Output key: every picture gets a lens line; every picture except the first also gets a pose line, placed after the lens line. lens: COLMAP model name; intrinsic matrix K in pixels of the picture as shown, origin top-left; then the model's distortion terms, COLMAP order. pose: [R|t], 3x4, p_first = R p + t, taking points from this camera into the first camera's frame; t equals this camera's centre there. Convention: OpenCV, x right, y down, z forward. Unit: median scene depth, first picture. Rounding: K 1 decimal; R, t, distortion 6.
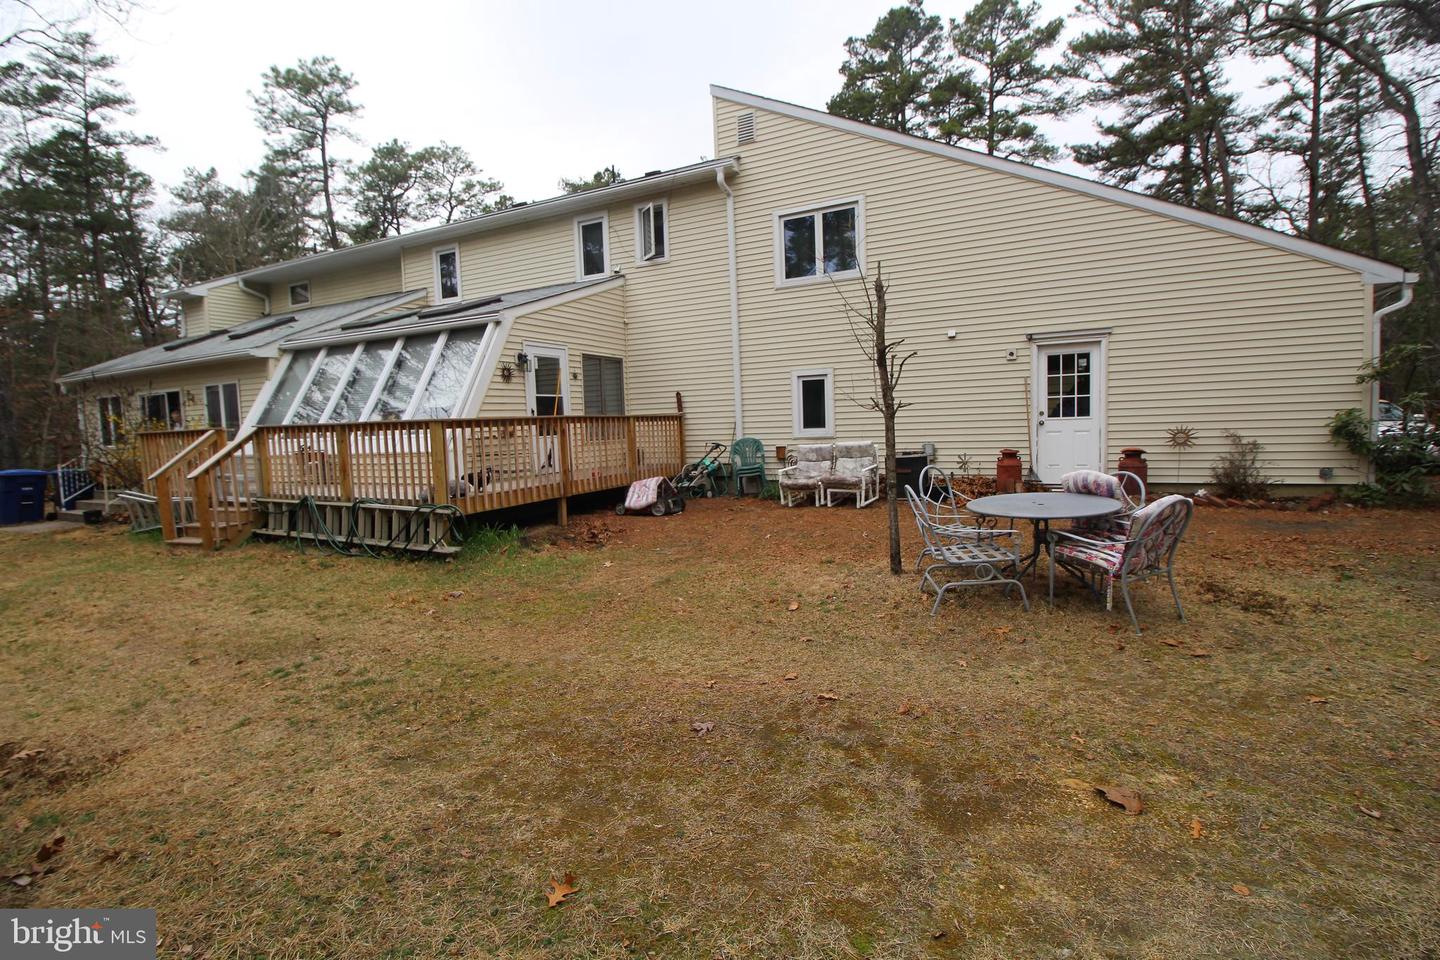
lens RADIAL K [[659.1, 0, 725.5], [0, 659.1, 472.3], [0, 0, 1]] dist [0.002280, -0.013723]
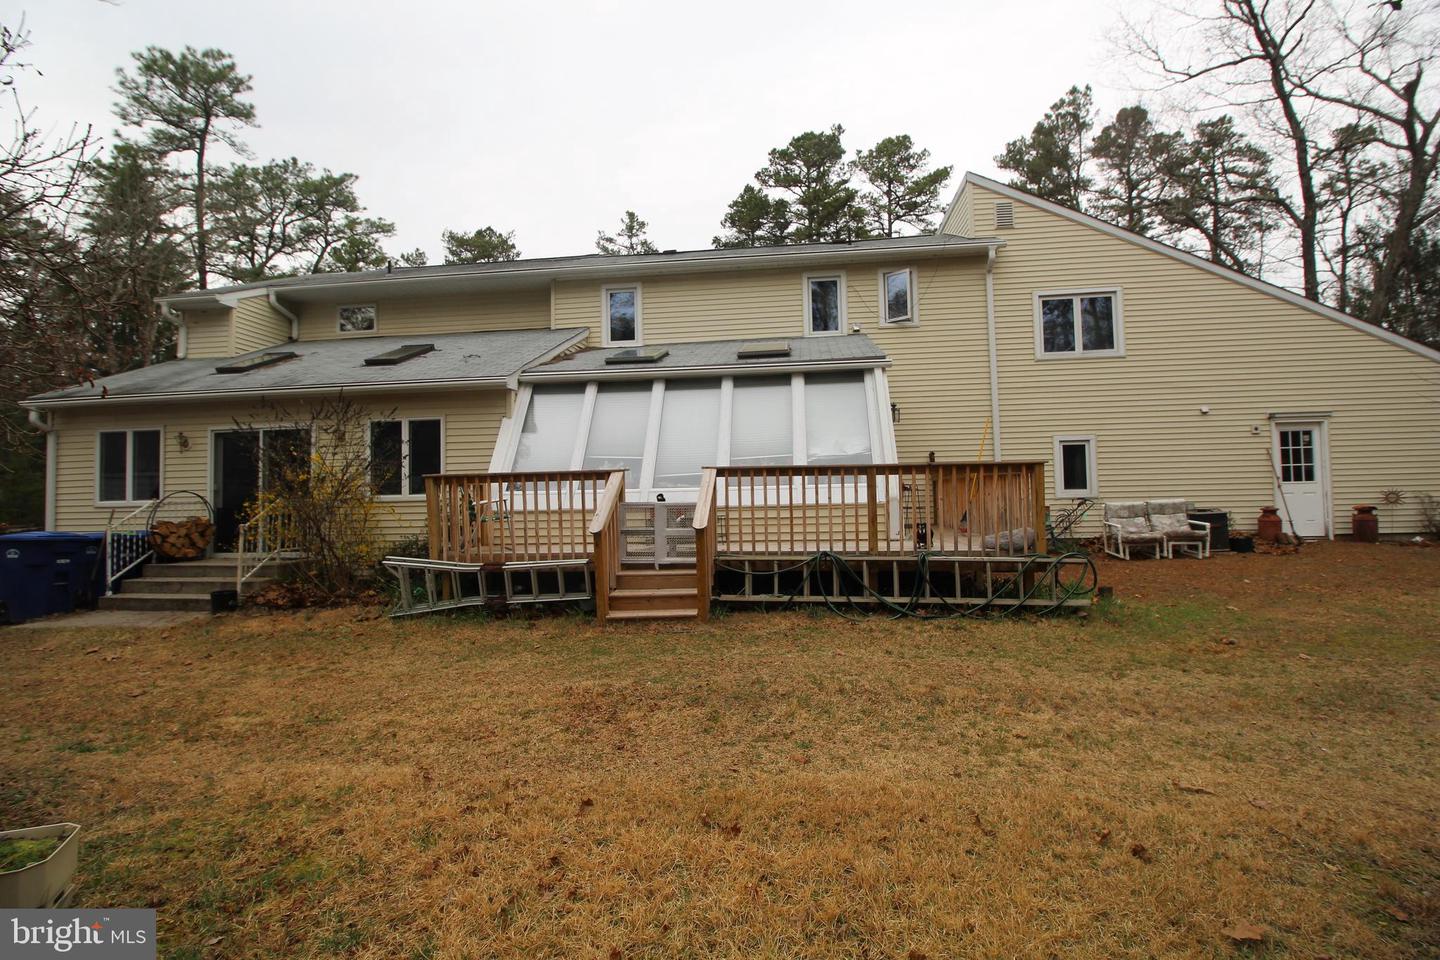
lens RADIAL K [[659.1, 0, 725.5], [0, 659.1, 472.3], [0, 0, 1]] dist [0.002280, -0.013723]
pose [[0.941063, 0.028330, 0.337042, -0.791188], [0.012964, 0.992733, -0.119641, 0.027625], [-0.337982, 0.116959, 0.933857, 0.192181]]
